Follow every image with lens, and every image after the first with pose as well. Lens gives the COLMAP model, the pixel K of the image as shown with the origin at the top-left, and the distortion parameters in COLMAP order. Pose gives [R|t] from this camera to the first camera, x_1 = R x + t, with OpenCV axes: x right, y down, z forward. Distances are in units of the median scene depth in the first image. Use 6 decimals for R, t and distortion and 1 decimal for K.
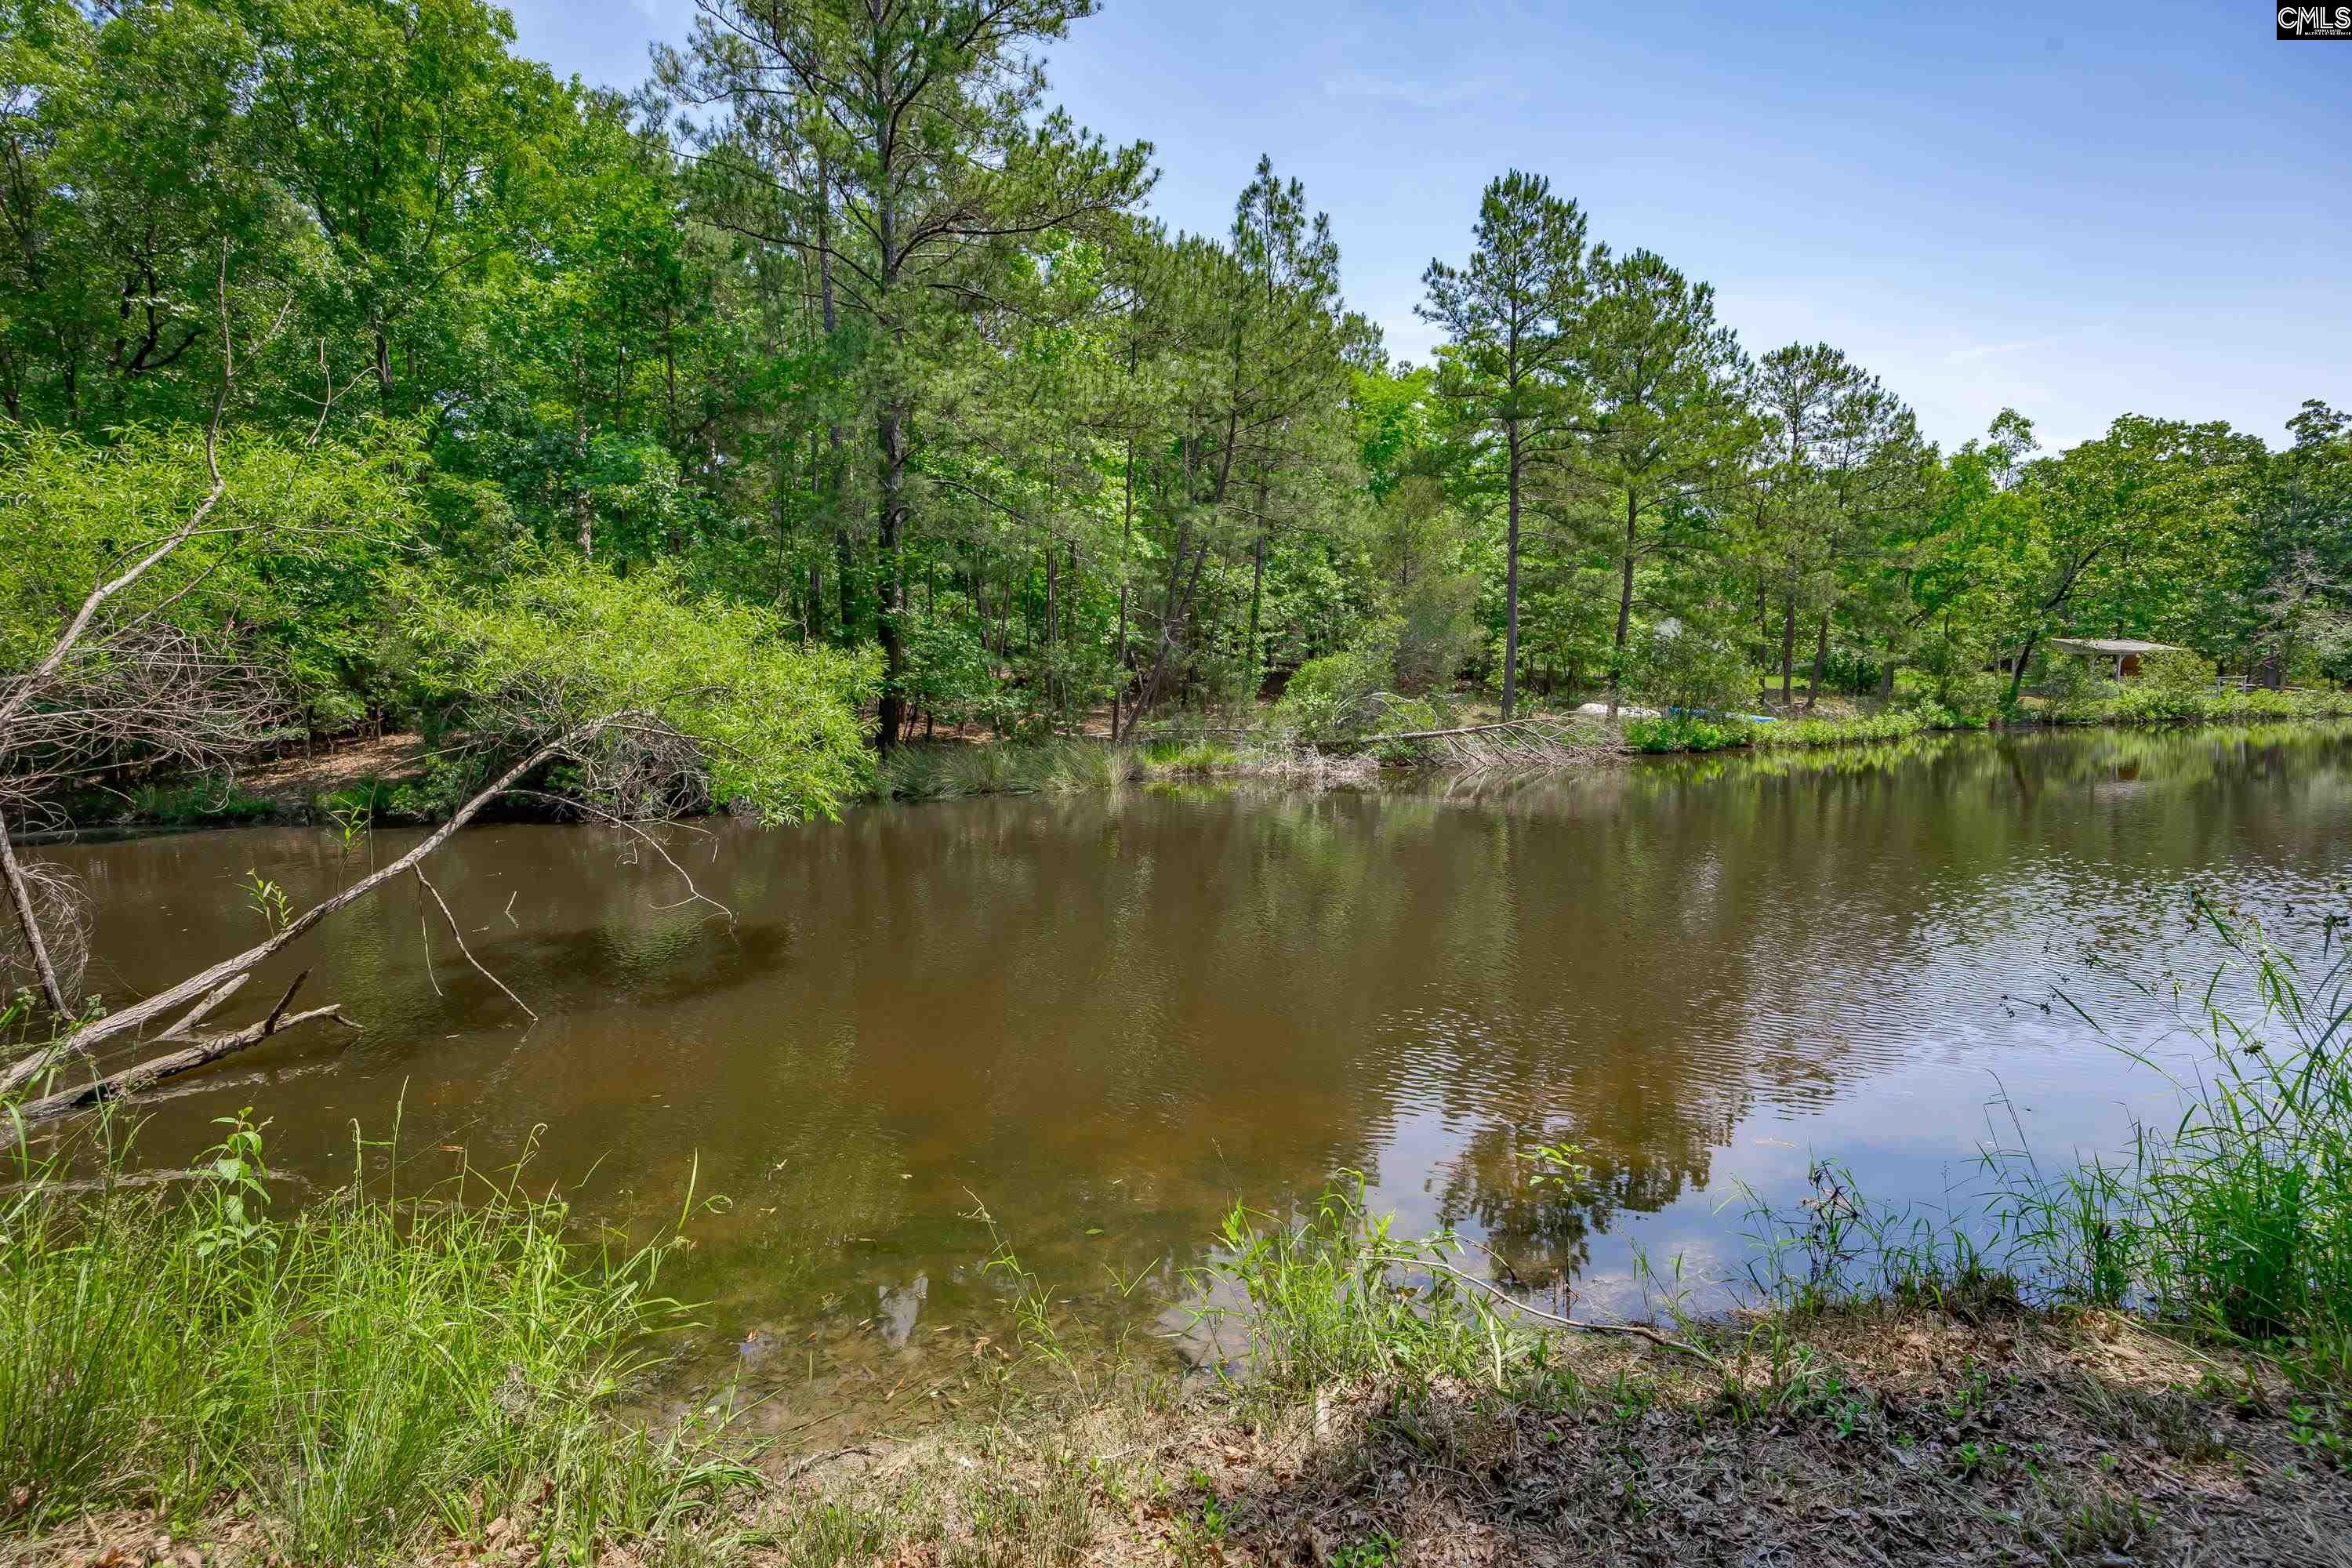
lens RADIAL K [[1077.8, 0, 1173.2], [0, 1077.8, 778.8], [0, 0, 1]] dist [-0.015121, 0.000814]
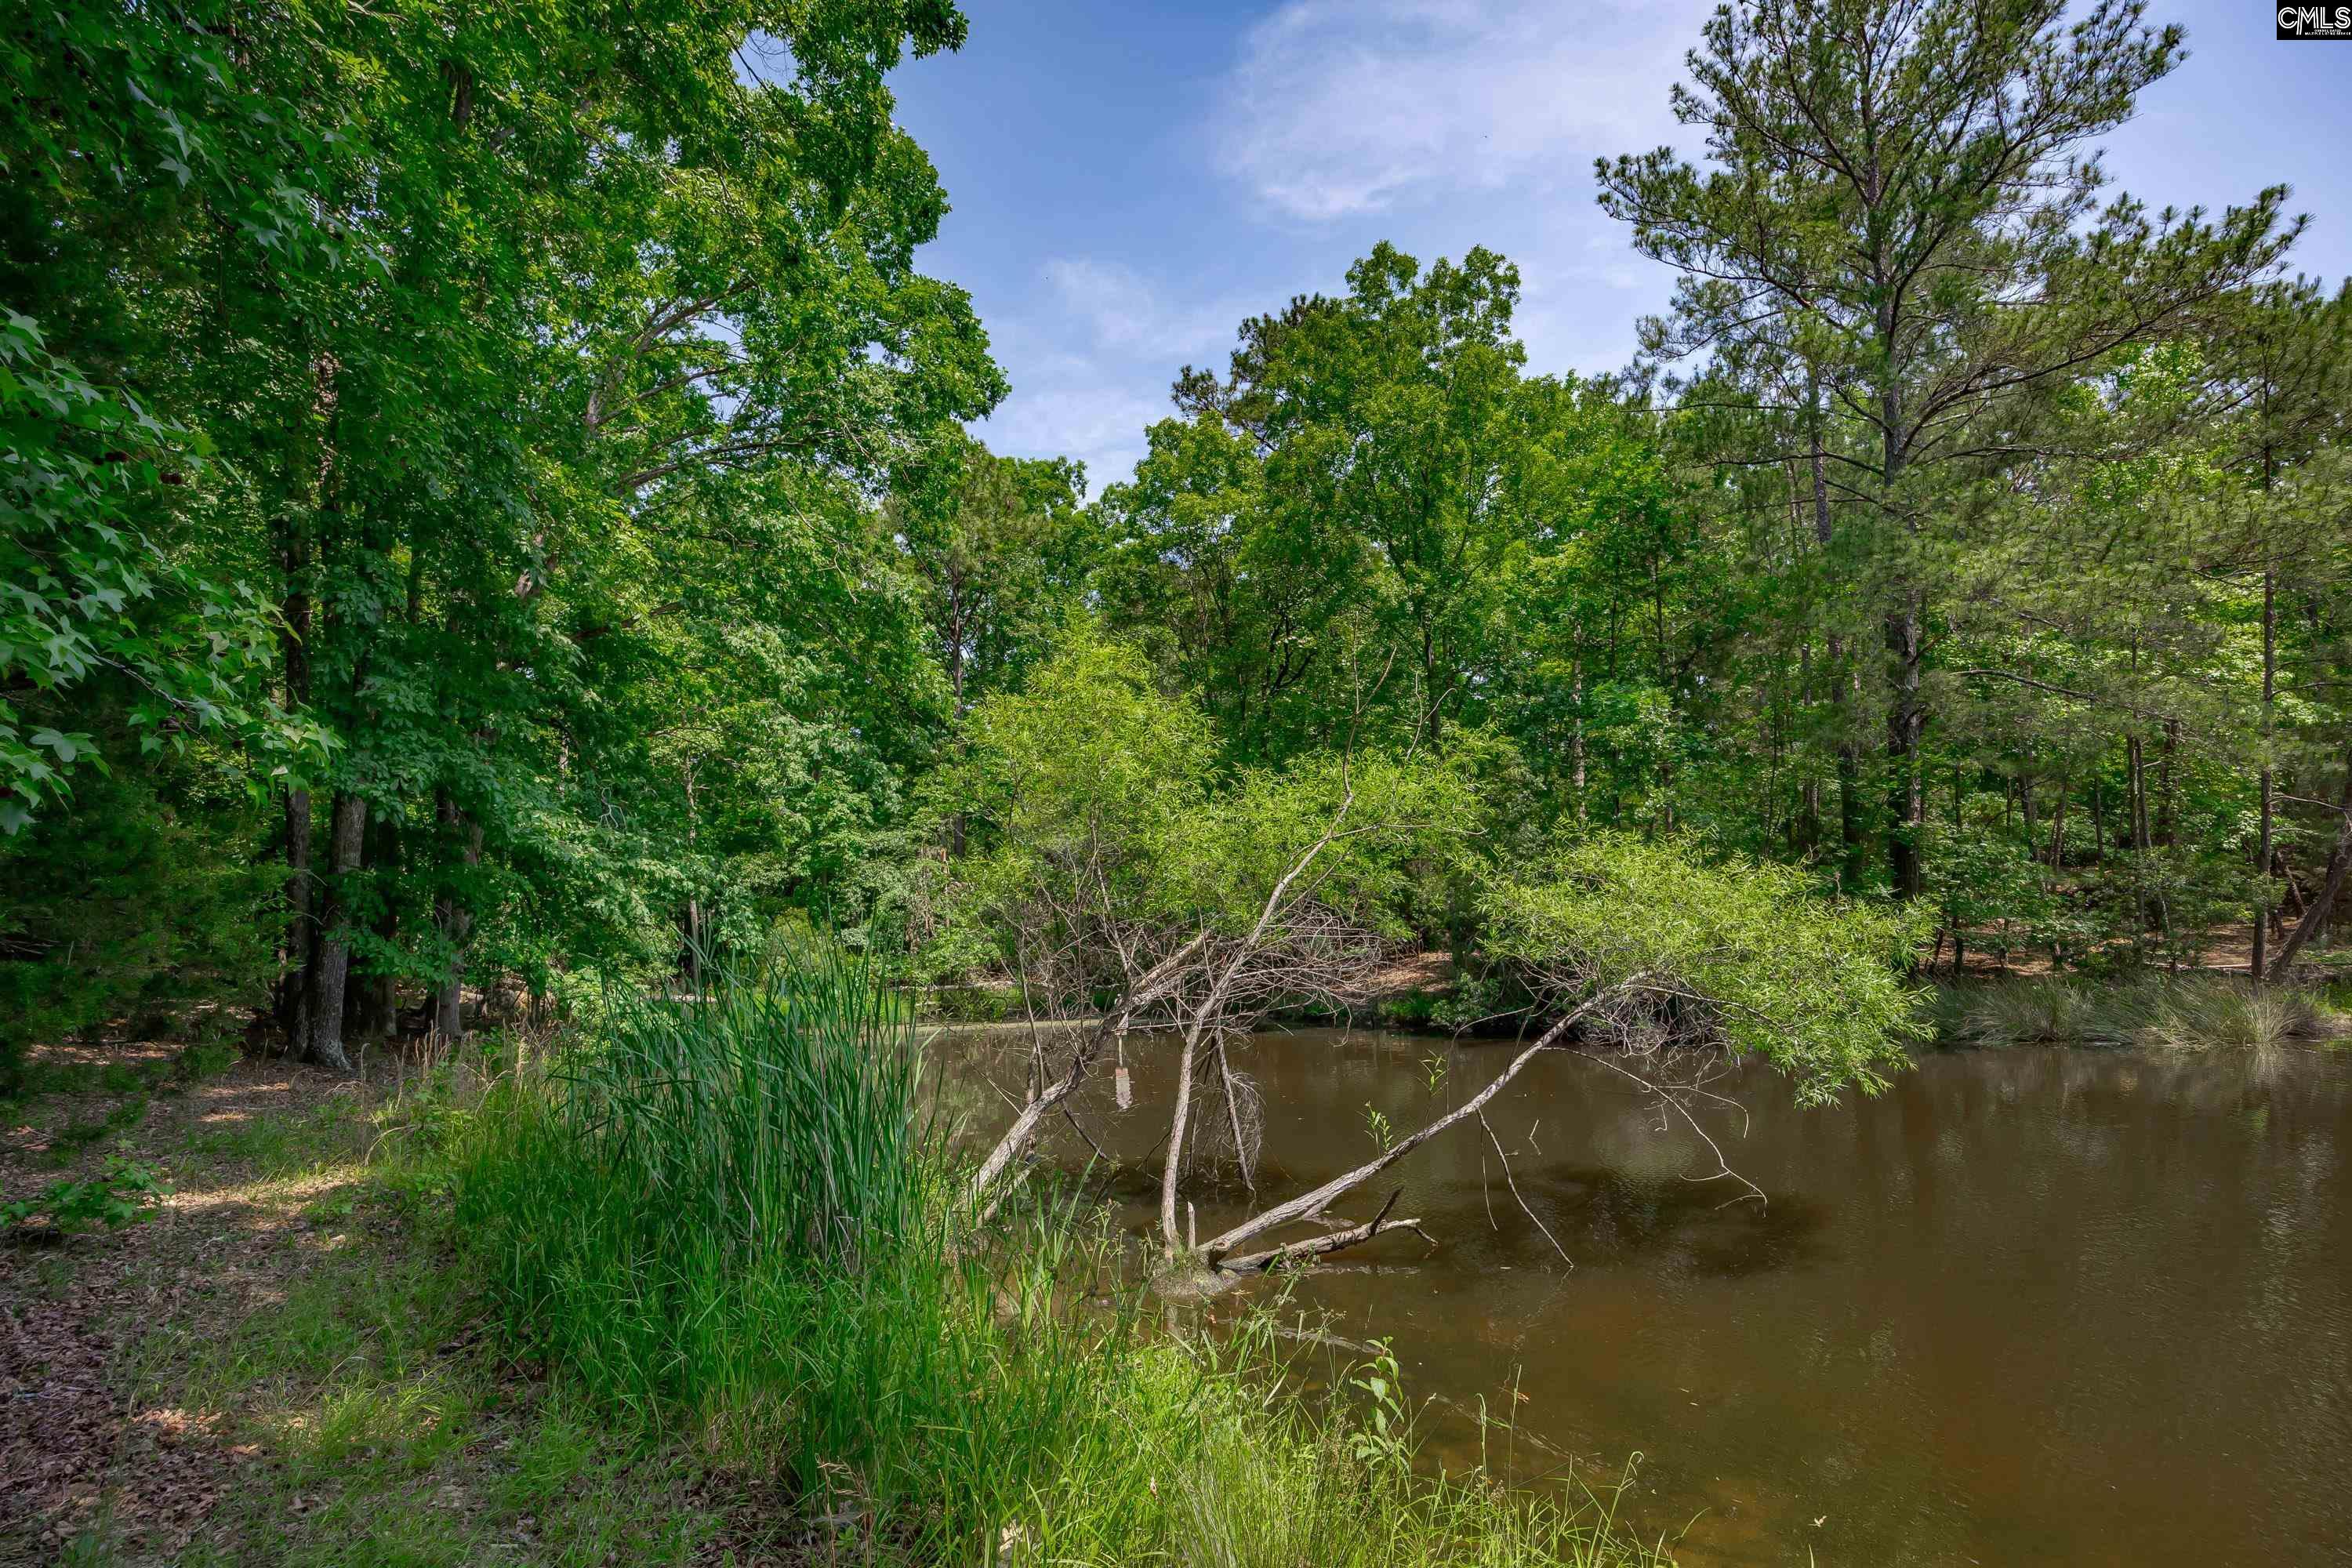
lens RADIAL K [[1041.7, 0, 1155.6], [0, 1041.7, 792.2], [0, 0, 1]] dist [-0.020592, 0.003176]
pose [[0.687282, -0.040101, -0.725283, -0.076555], [-0.033979, 0.995607, -0.087245, -0.094396], [0.725595, 0.084606, 0.682901, -0.029241]]
